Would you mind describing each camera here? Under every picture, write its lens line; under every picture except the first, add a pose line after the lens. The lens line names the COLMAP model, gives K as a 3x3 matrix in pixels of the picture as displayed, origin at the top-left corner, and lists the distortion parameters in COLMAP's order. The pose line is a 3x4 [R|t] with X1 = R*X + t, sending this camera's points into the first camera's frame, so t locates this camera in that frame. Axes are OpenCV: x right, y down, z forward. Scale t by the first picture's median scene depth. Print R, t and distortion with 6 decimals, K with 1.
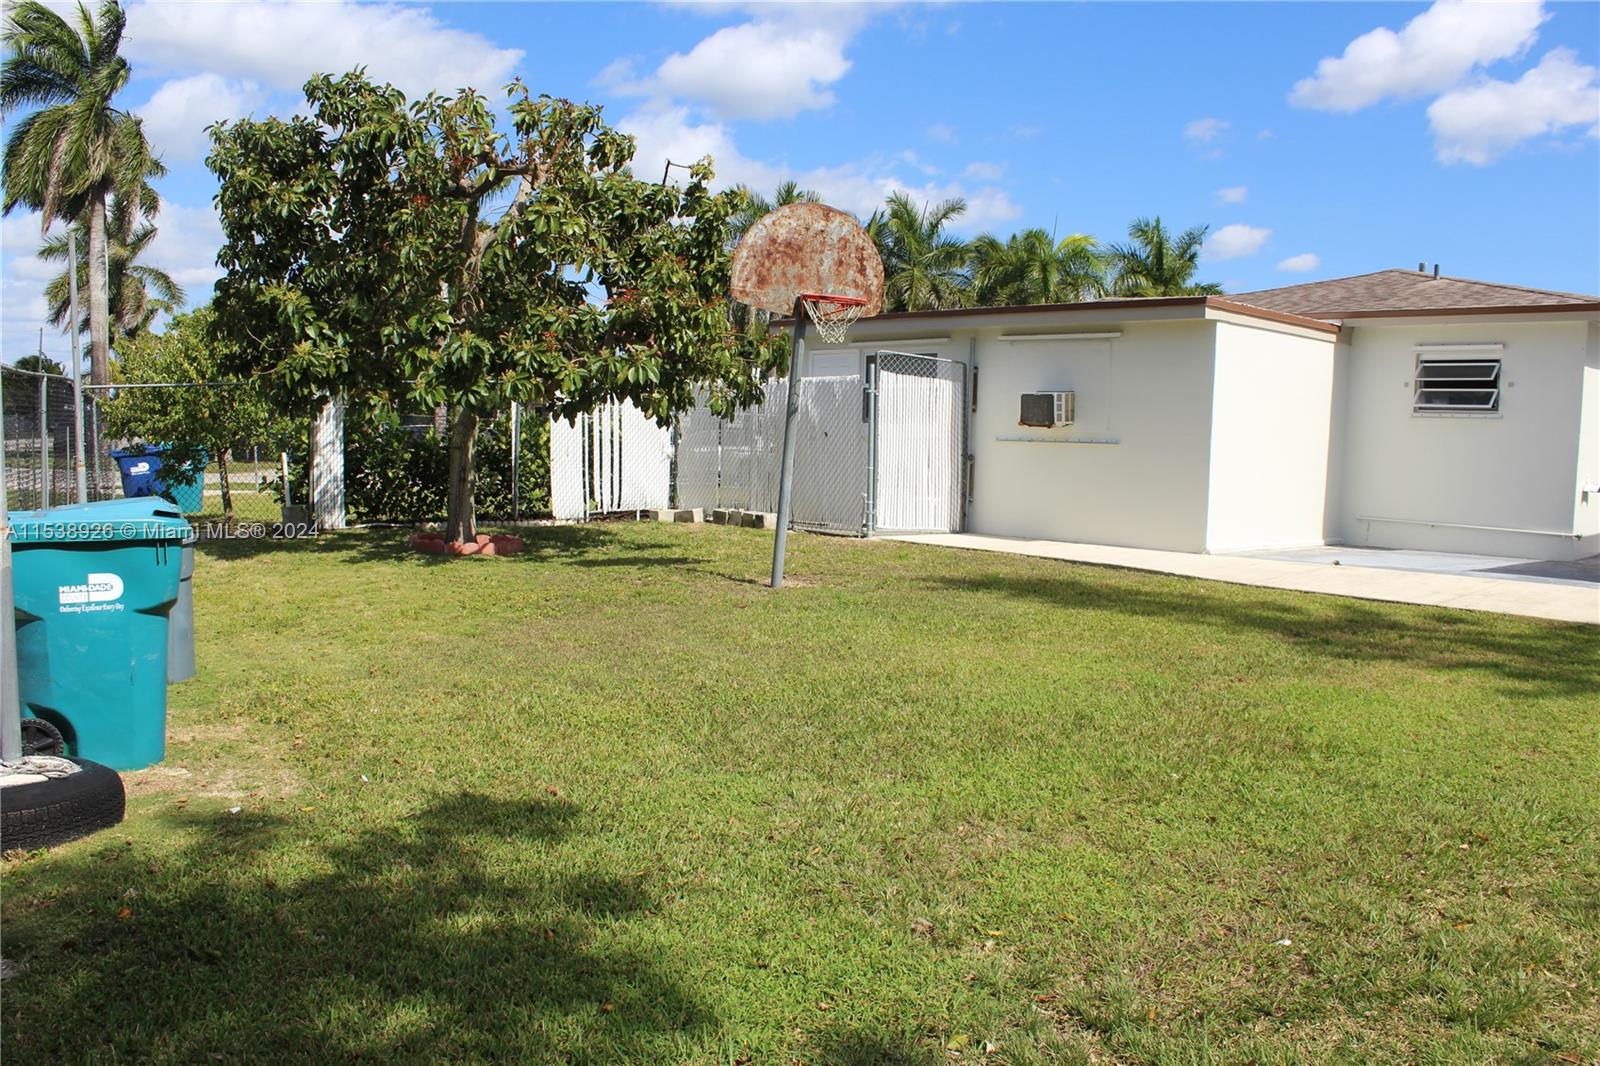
lens RADIAL K [[1324.3, 0, 777.3], [0, 1324.3, 538.1], [0, 0, 1]] dist [-0.158313, 0.137129]
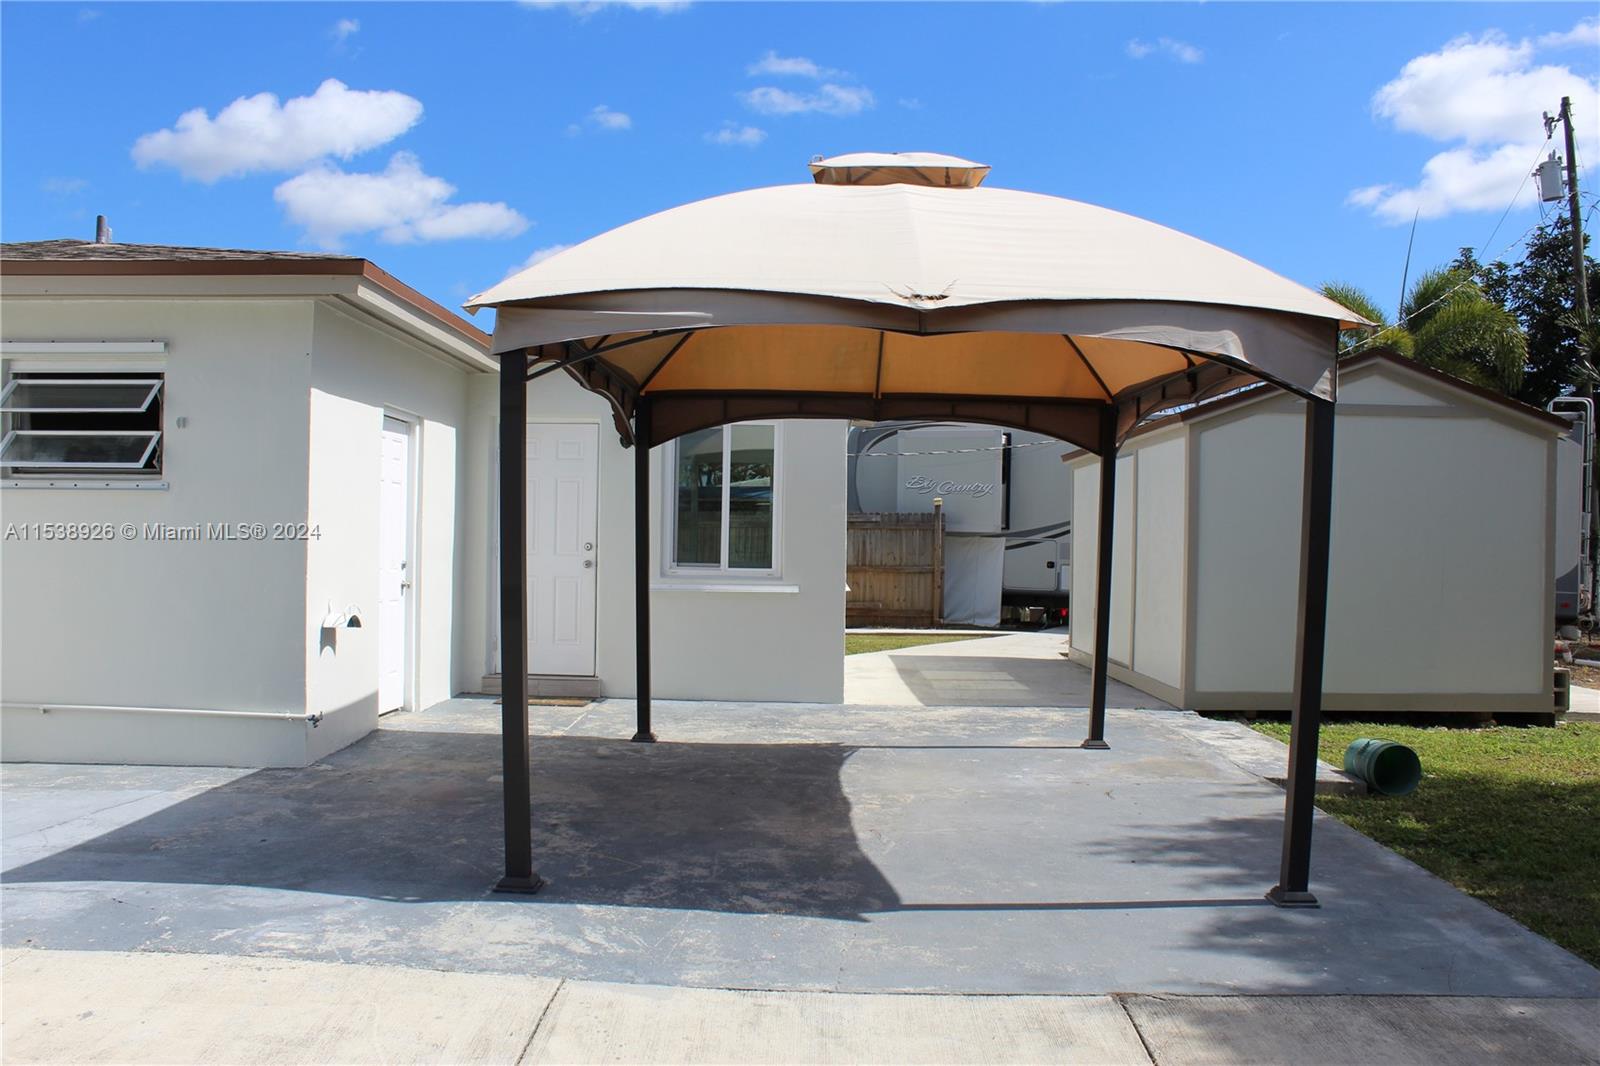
lens RADIAL K [[1324.3, 0, 777.3], [0, 1324.3, 538.1], [0, 0, 1]] dist [-0.158313, 0.137129]
pose [[0.688078, -0.021322, 0.725324, 0.378781], [0.066790, 0.997186, -0.034046, -0.042877], [-0.722557, 0.071871, 0.687566, 0.496882]]
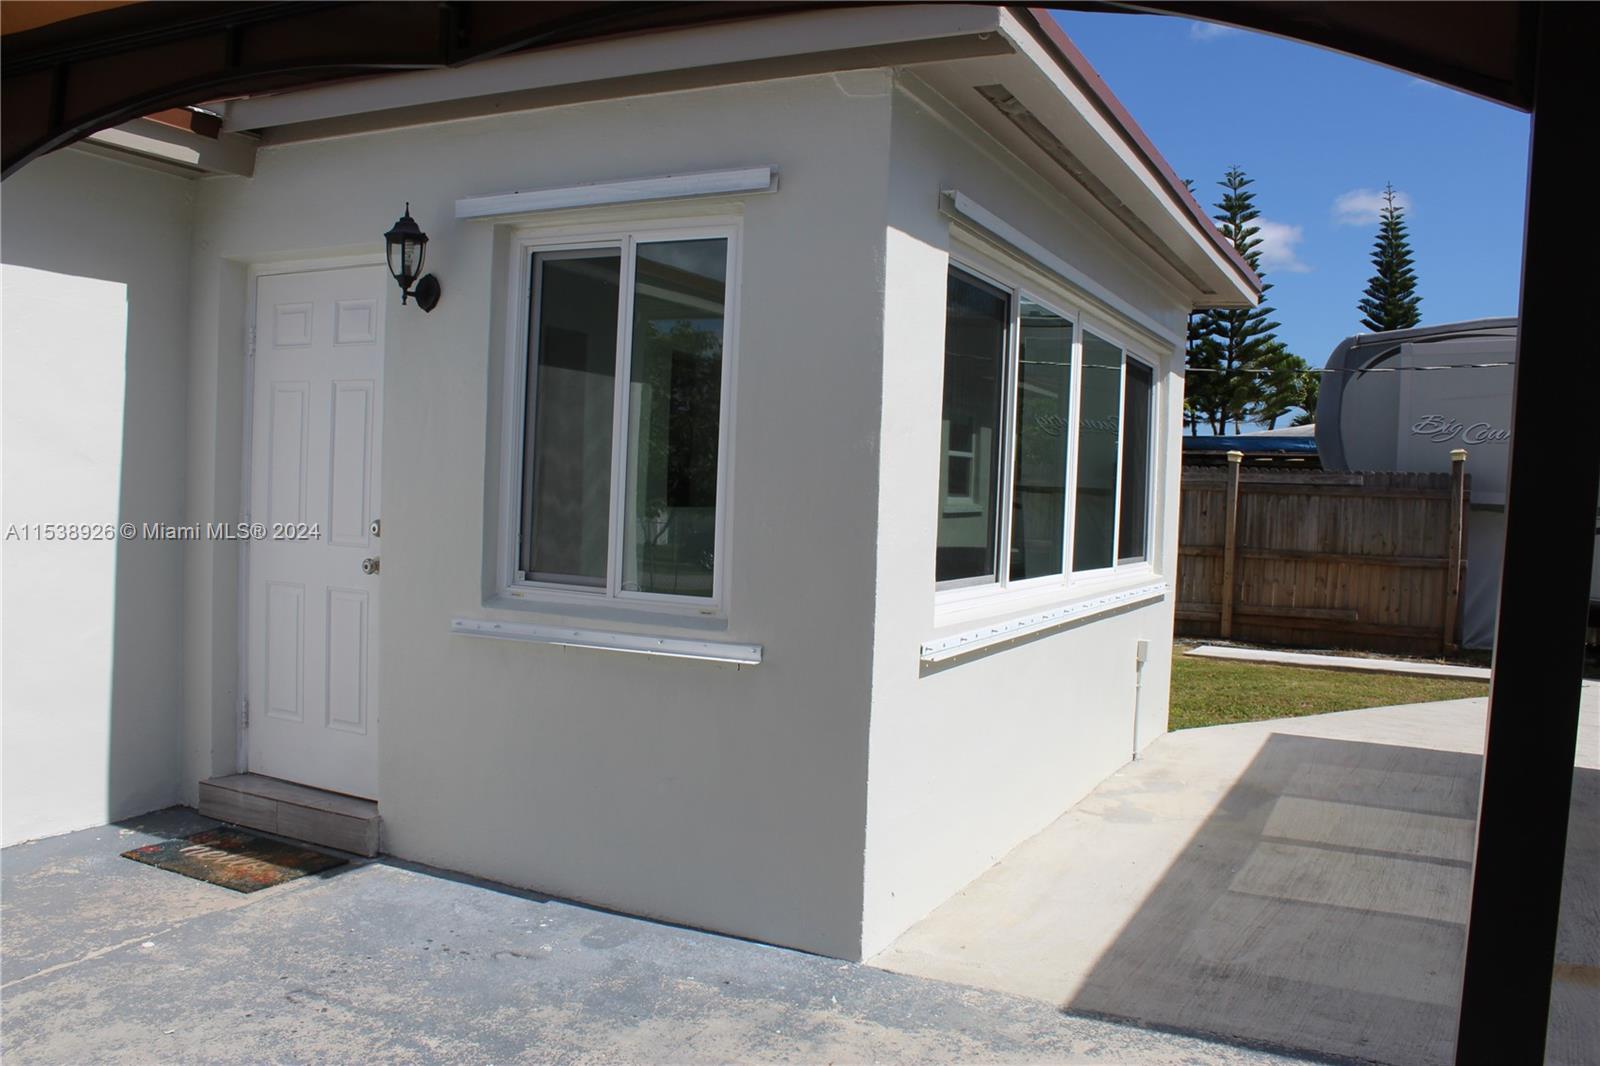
lens RADIAL K [[1324.3, 0, 777.3], [0, 1324.3, 538.1], [0, 0, 1]] dist [-0.158313, 0.137129]
pose [[0.932199, -0.016643, 0.361562, 0.827283], [0.026185, 0.999426, -0.021508, -0.058182], [-0.360997, 0.029517, 0.932100, 0.731738]]
